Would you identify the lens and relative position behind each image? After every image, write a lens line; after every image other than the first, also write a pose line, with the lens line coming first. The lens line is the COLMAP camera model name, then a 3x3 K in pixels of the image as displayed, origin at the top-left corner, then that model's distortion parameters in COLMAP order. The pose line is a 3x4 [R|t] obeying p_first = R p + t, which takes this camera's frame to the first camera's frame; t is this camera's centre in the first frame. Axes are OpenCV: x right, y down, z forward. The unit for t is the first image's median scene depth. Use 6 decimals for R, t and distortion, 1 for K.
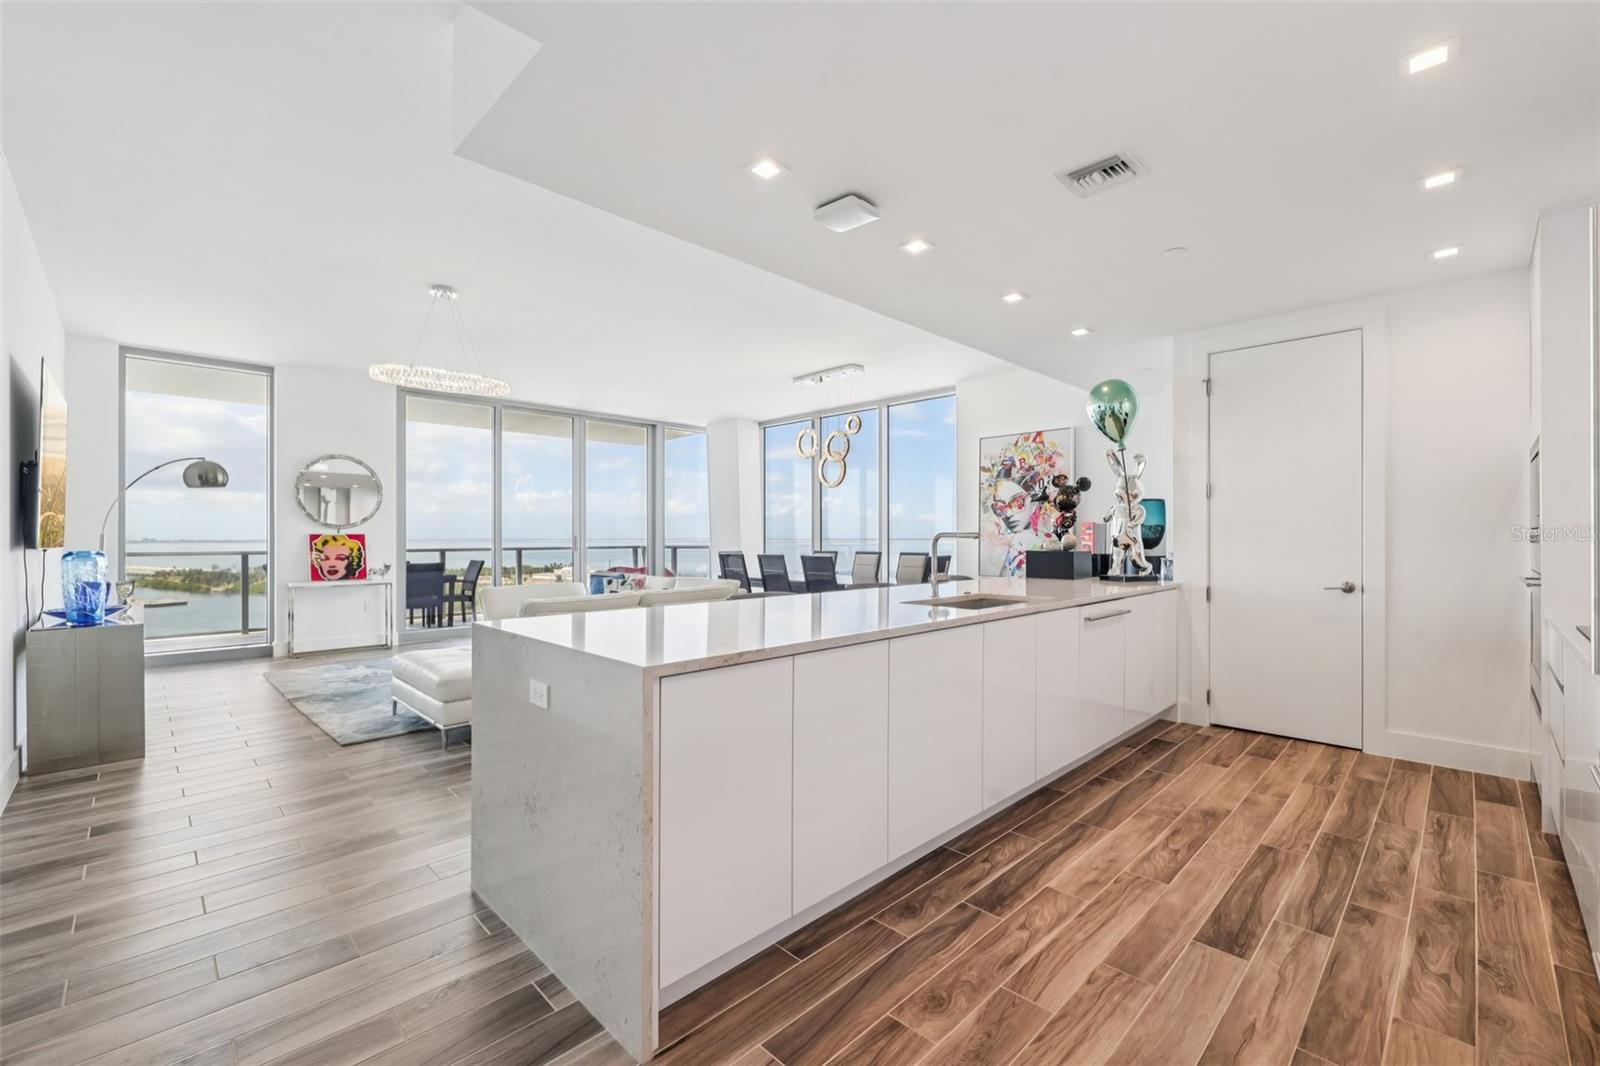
lens RADIAL K [[682.7, 0, 803.6], [0, 682.7, 531.9], [0, 0, 1]] dist [-0.005340, 0.002124]
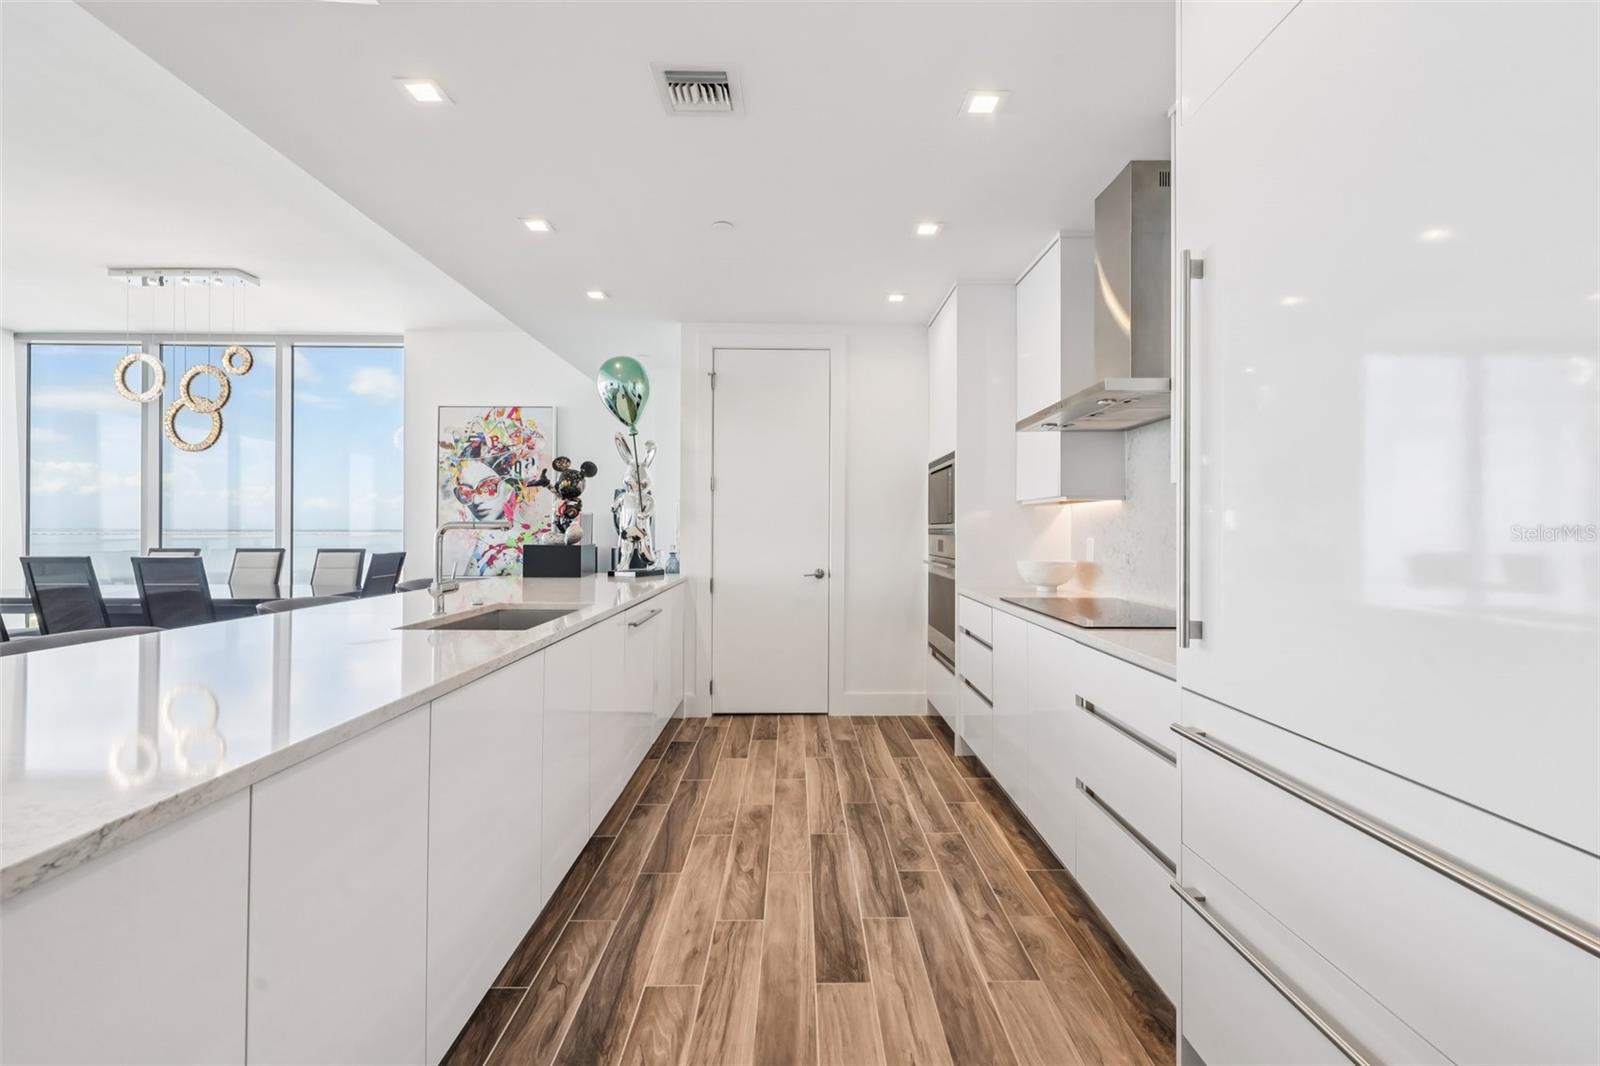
lens RADIAL K [[682.7, 0, 817.2], [0, 682.7, 534.1], [0, 0, 1]] dist [-0.005340, 0.002124]
pose [[0.687544, -0.001650, 0.726141, -0.025170], [-0.010982, 0.999859, 0.012669, -0.000265], [-0.726060, -0.016685, 0.687429, 0.131035]]
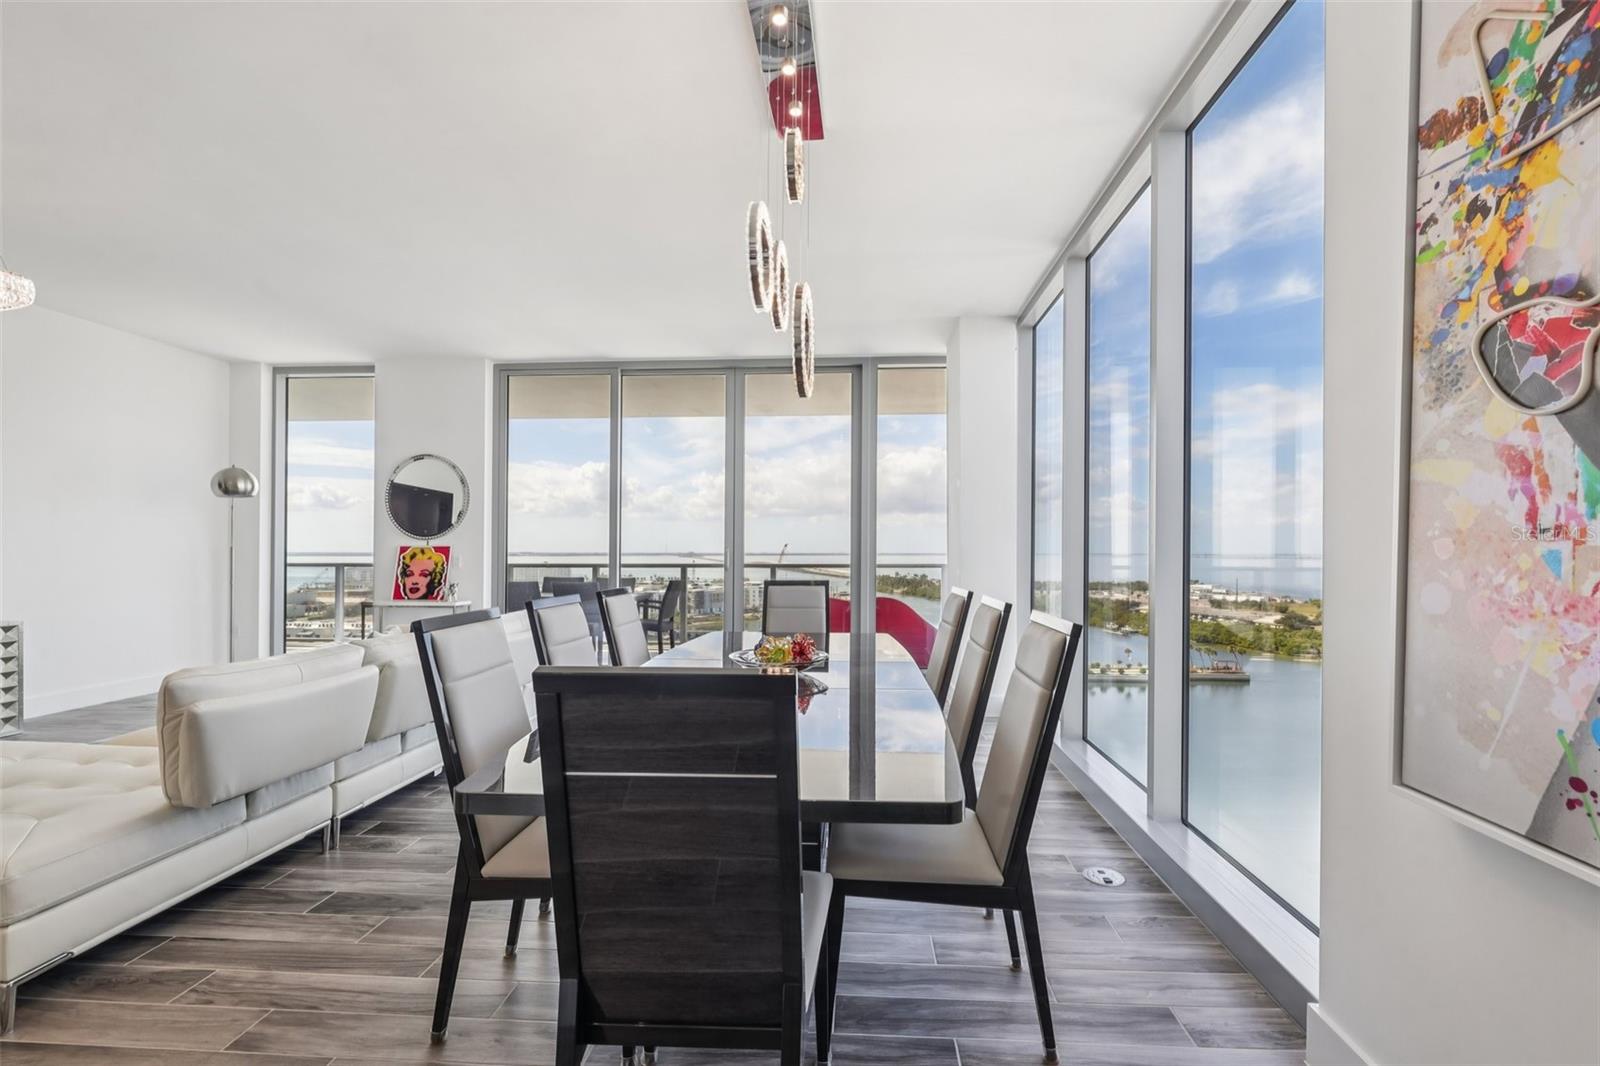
lens RADIAL K [[682.7, 0, 813.3], [0, 682.7, 550.8], [0, 0, 1]] dist [-0.005340, 0.002124]
pose [[0.654327, 0.001474, -0.756211, 0.340653], [0.004312, 0.999975, 0.005680, 0.007025], [0.756200, -0.006977, 0.654304, 0.920983]]
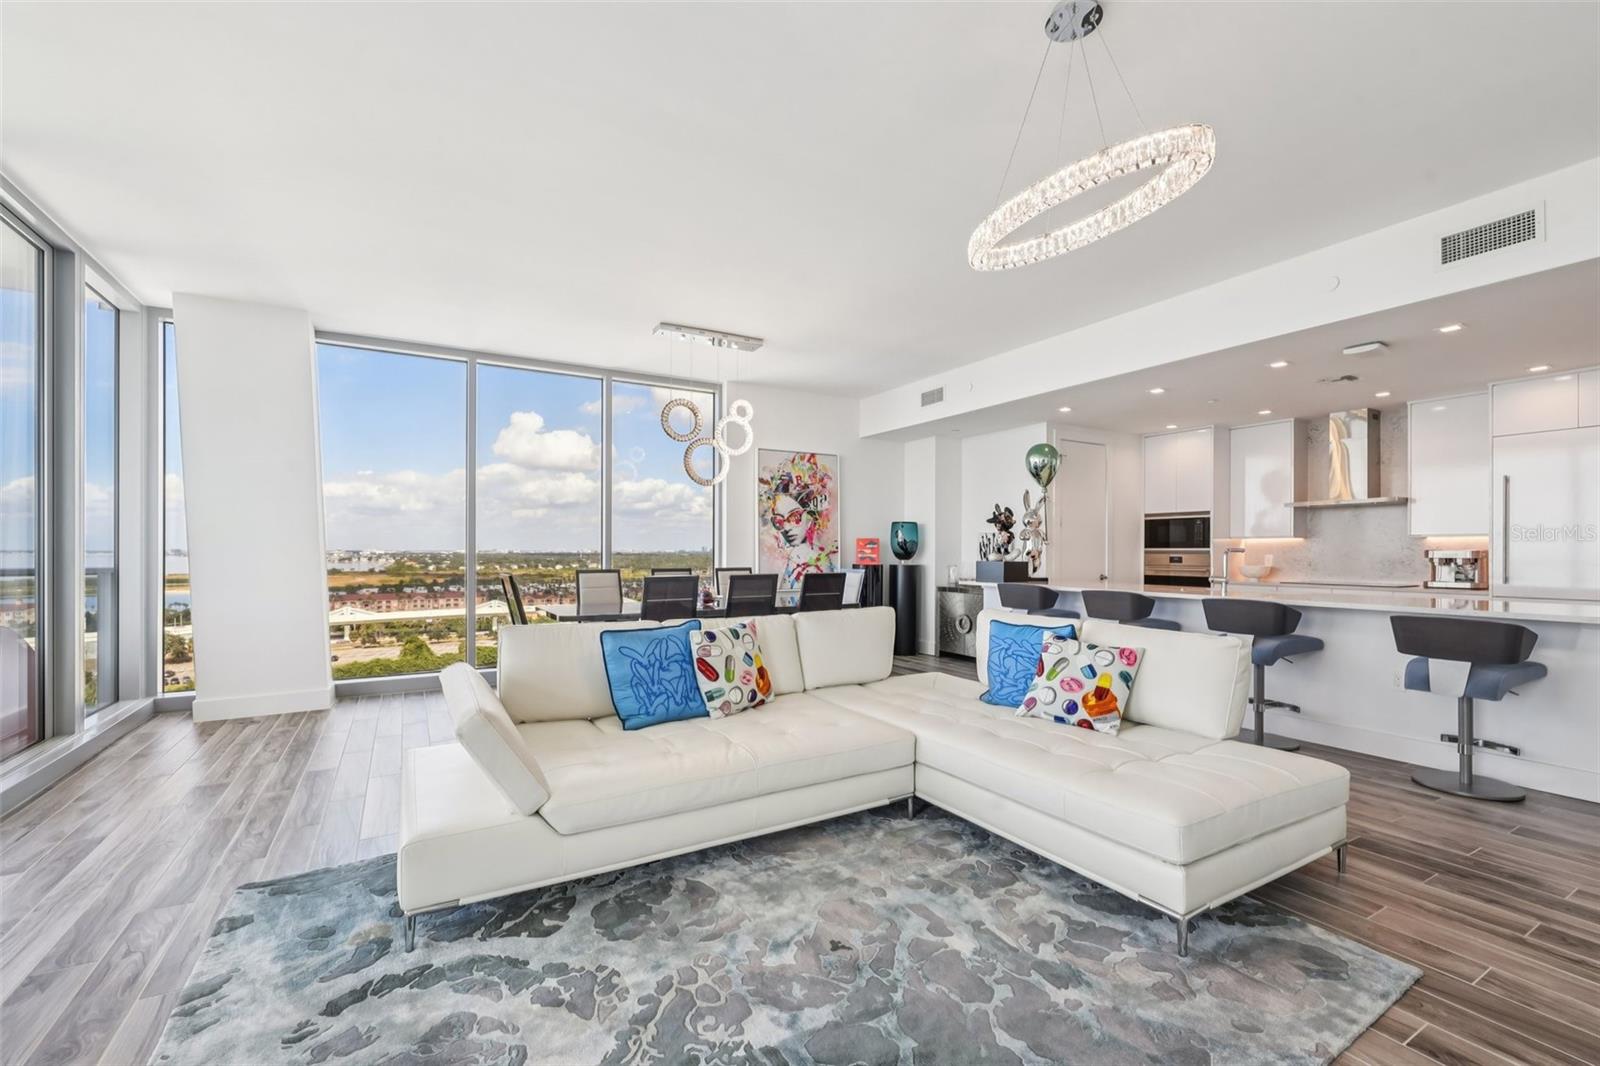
lens RADIAL K [[682.7, 0, 801.7], [0, 682.7, 546.7], [0, 0, 1]] dist [-0.005340, 0.002124]
pose [[0.249689, 0.007348, 0.968298, -0.787419], [-0.010972, 0.999928, -0.004759, 0.007638], [-0.968264, -0.009436, 0.249752, 0.824148]]
